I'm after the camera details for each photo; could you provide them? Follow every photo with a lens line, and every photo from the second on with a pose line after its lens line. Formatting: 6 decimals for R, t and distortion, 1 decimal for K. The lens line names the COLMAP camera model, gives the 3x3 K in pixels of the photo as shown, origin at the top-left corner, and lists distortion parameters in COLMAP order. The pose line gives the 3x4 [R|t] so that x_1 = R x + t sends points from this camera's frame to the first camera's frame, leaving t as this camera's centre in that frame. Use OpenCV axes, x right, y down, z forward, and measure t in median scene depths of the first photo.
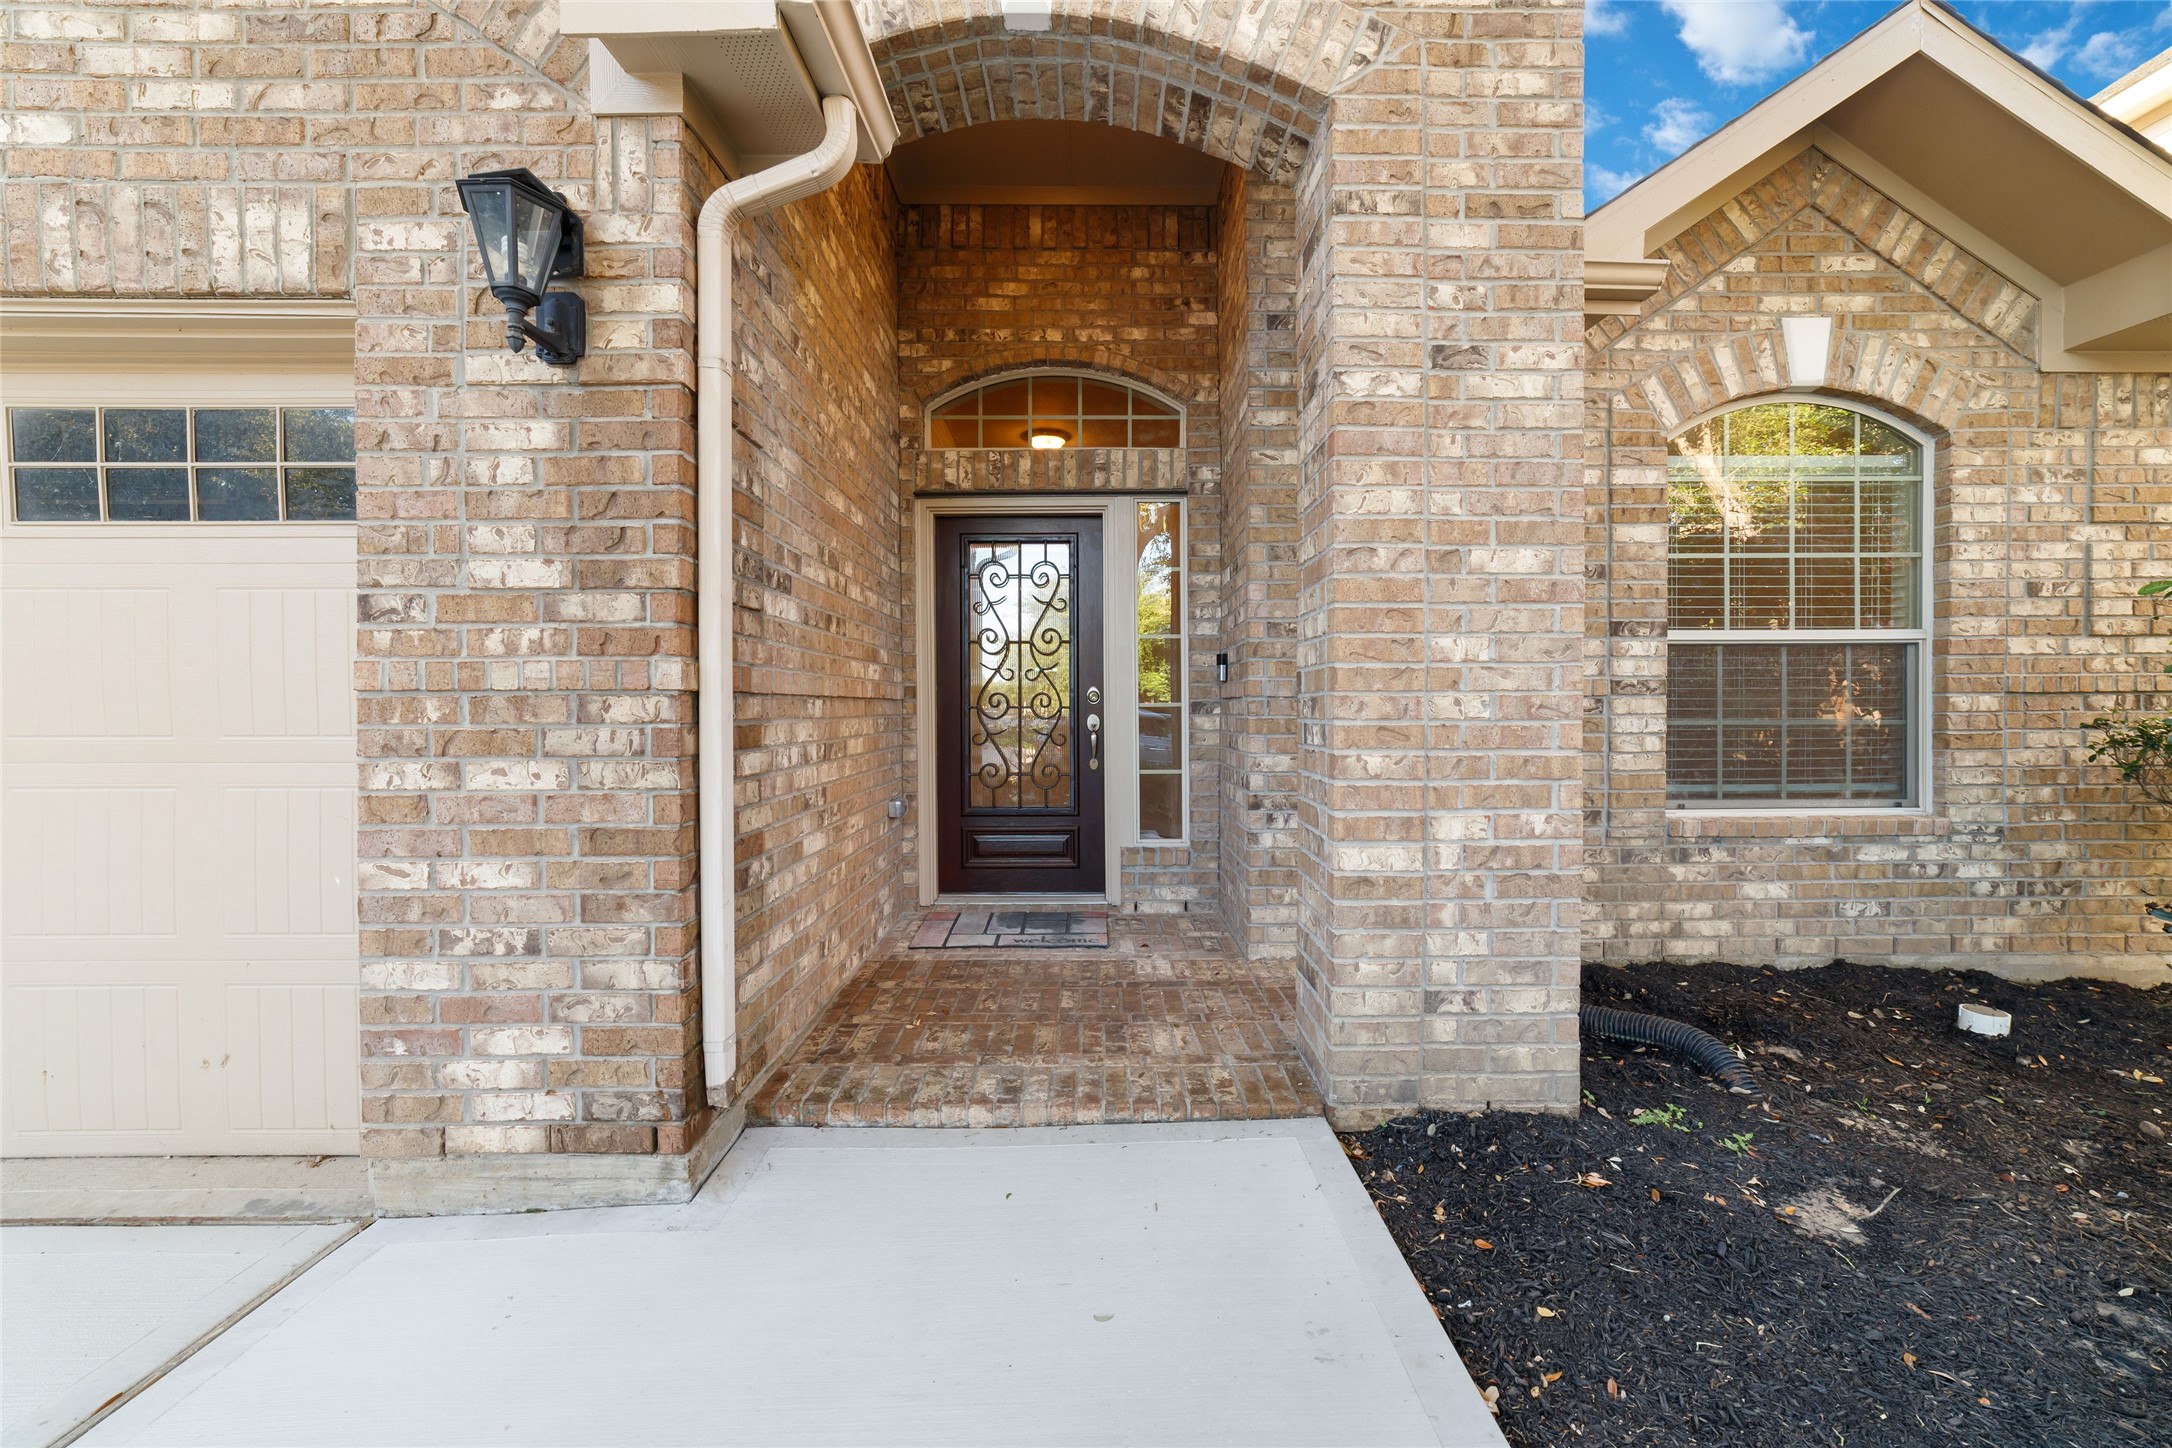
lens RADIAL K [[830.8, 0, 1089.7], [0, 830.8, 720.5], [0, 0, 1]] dist [-0.024457, 0.007919]
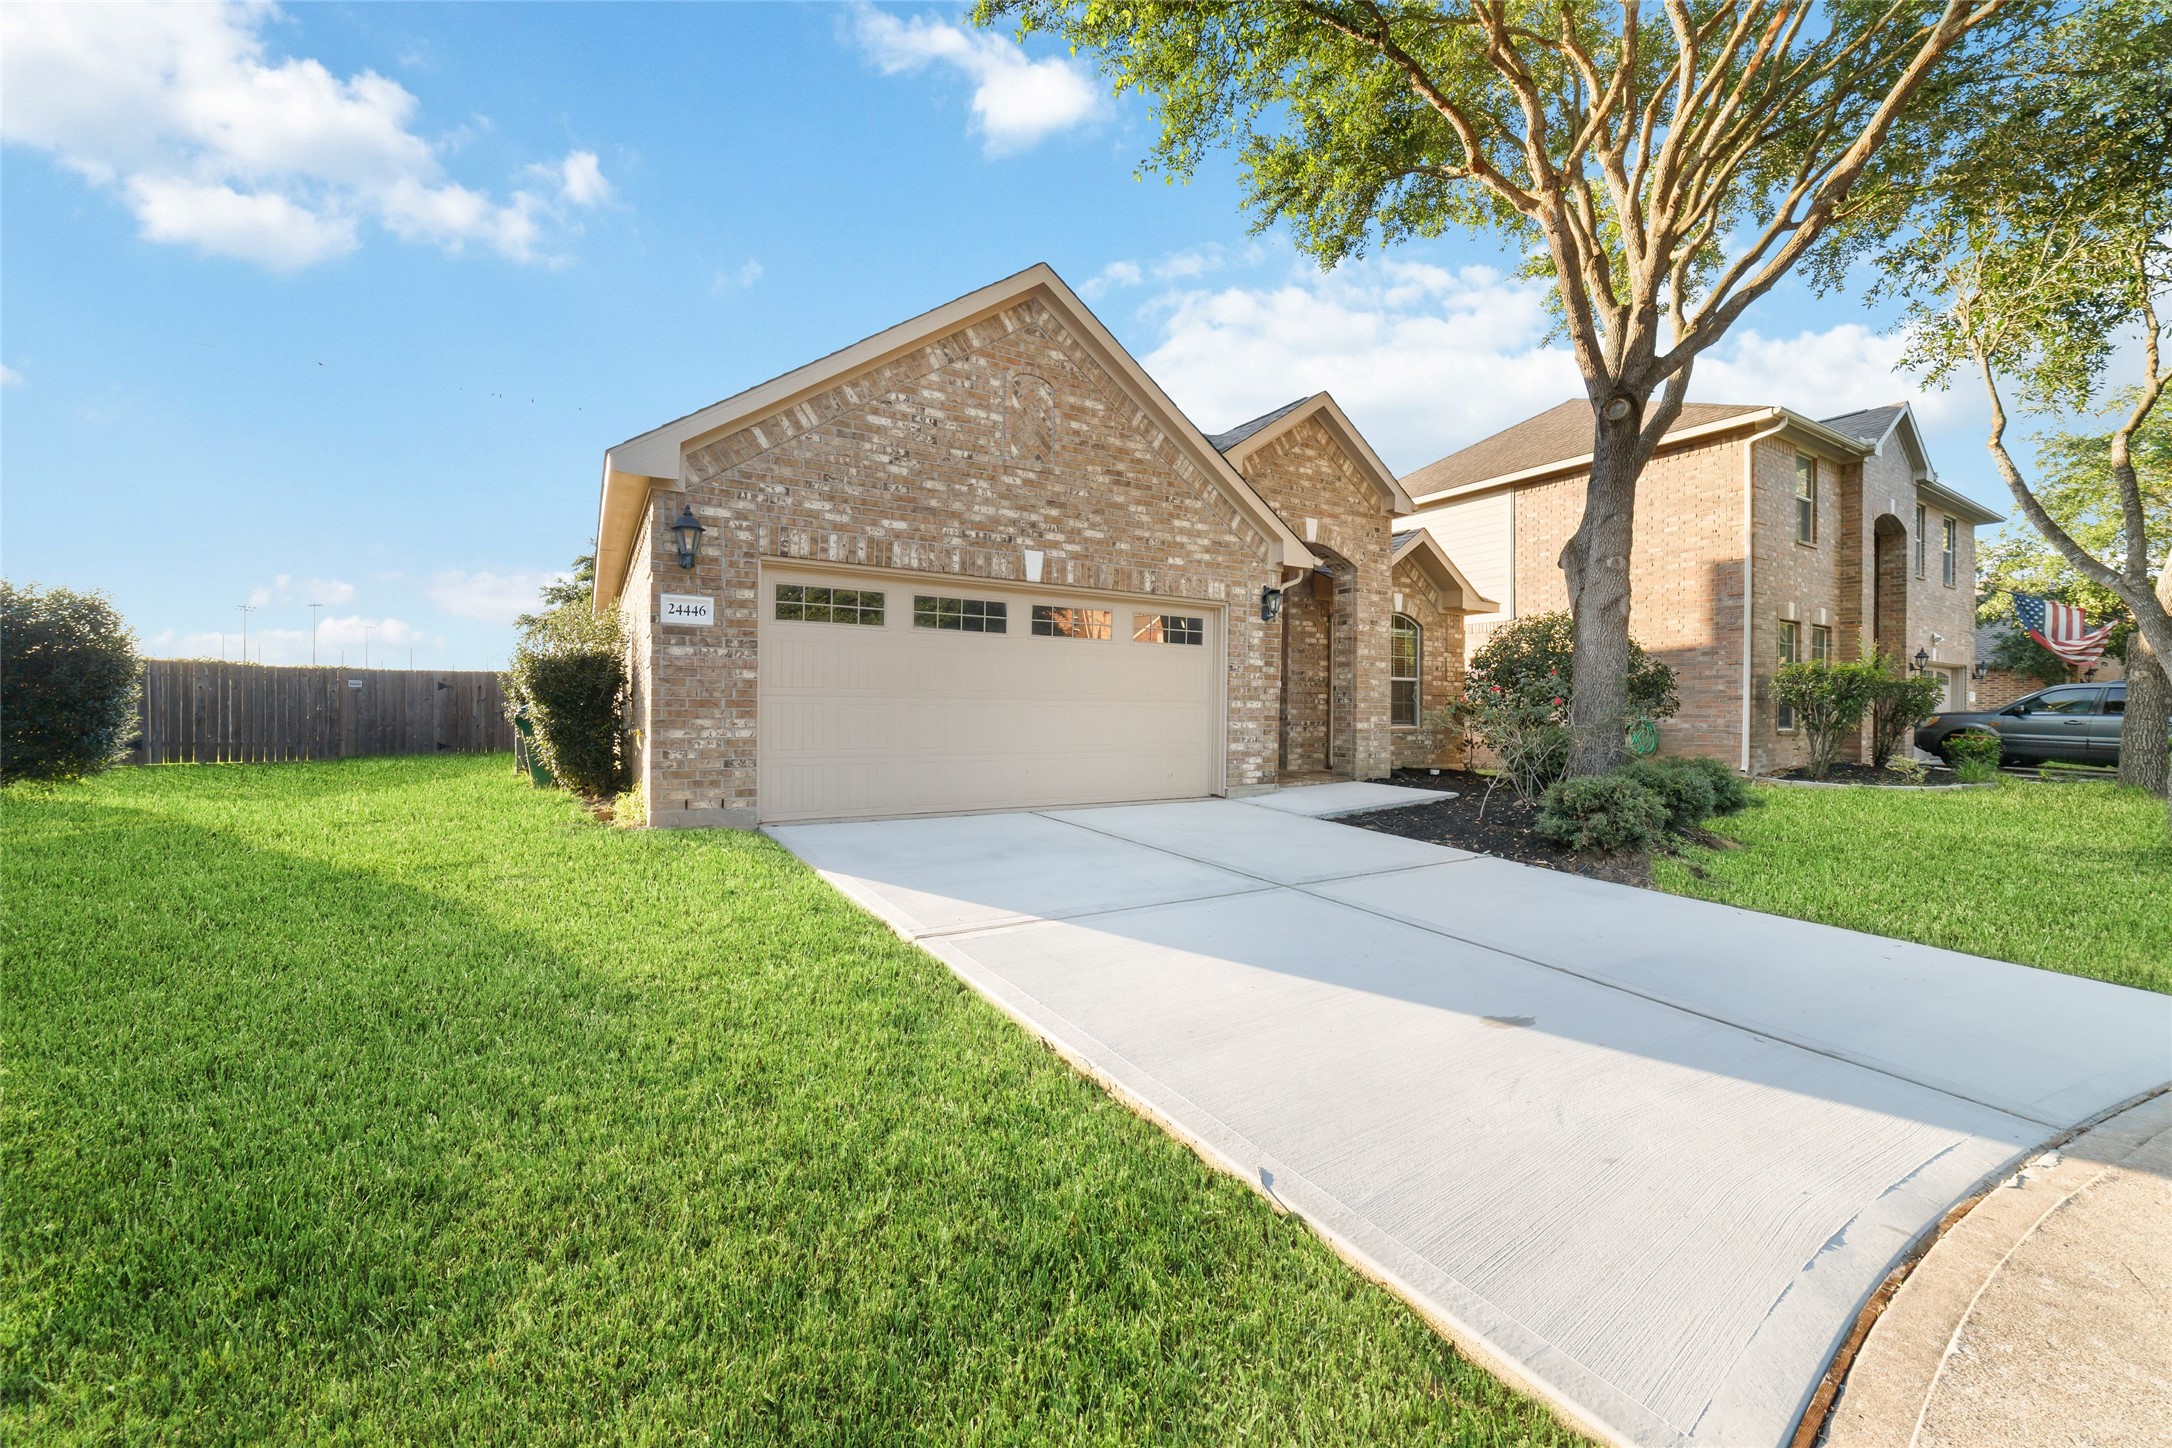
lens RADIAL K [[830.8, 0, 1089.7], [0, 830.8, 720.5], [0, 0, 1]] dist [-0.024457, 0.007919]
pose [[0.855978, 0.003096, 0.517002, -3.555544], [0.001430, 0.999964, -0.008356, 0.176895], [-0.517010, 0.007892, 0.855943, -2.340442]]
